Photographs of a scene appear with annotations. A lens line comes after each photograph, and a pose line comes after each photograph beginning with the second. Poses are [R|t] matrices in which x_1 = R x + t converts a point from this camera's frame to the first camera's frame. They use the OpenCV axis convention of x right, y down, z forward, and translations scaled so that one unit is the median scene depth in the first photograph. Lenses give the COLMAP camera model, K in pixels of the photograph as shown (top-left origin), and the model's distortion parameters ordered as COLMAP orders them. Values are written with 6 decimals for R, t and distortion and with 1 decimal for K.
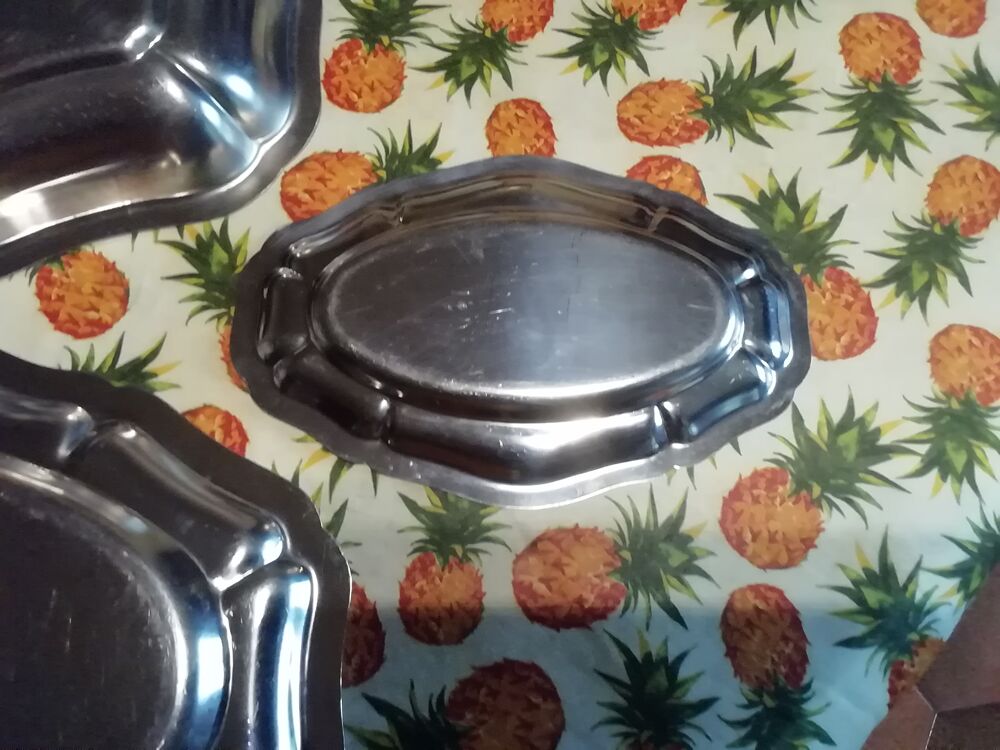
lens RADIAL K [[776.6, 0, 506.9], [0, 776.6, 362.7], [0, 0, 1]] dist [0.099866, -0.145631]
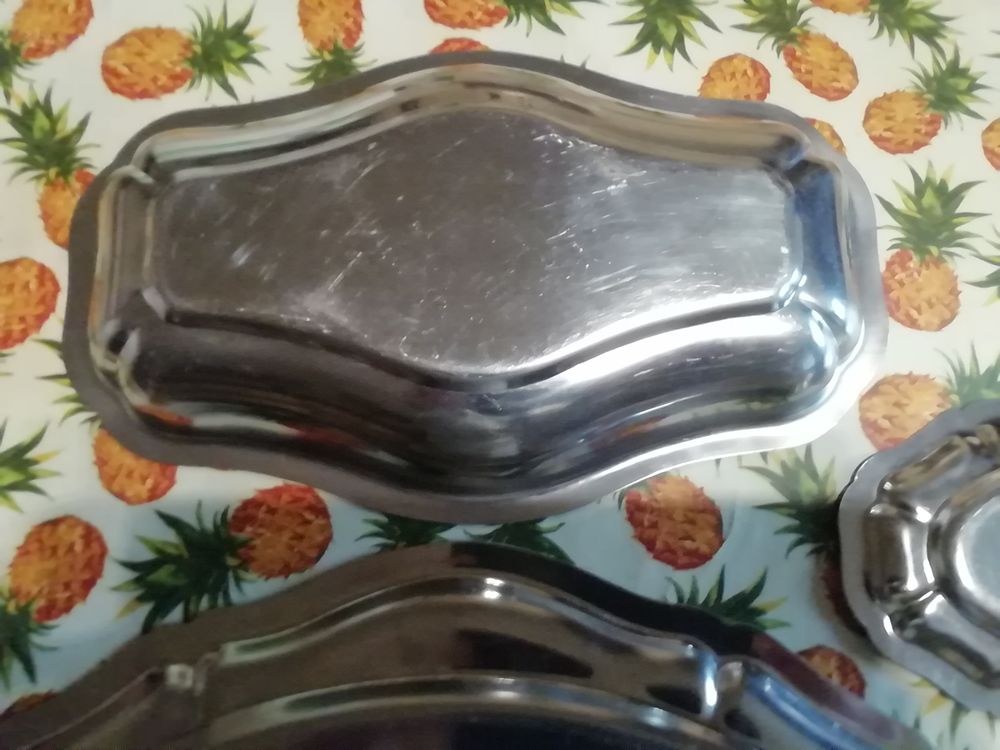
lens RADIAL K [[776.6, 0, 506.9], [0, 776.6, 362.7], [0, 0, 1]] dist [0.099866, -0.145631]
pose [[0.998789, 0.027345, 0.040912, -0.782145], [-0.029386, 0.998310, 0.050142, -0.325667], [-0.039472, -0.051283, 0.997904, 0.023537]]
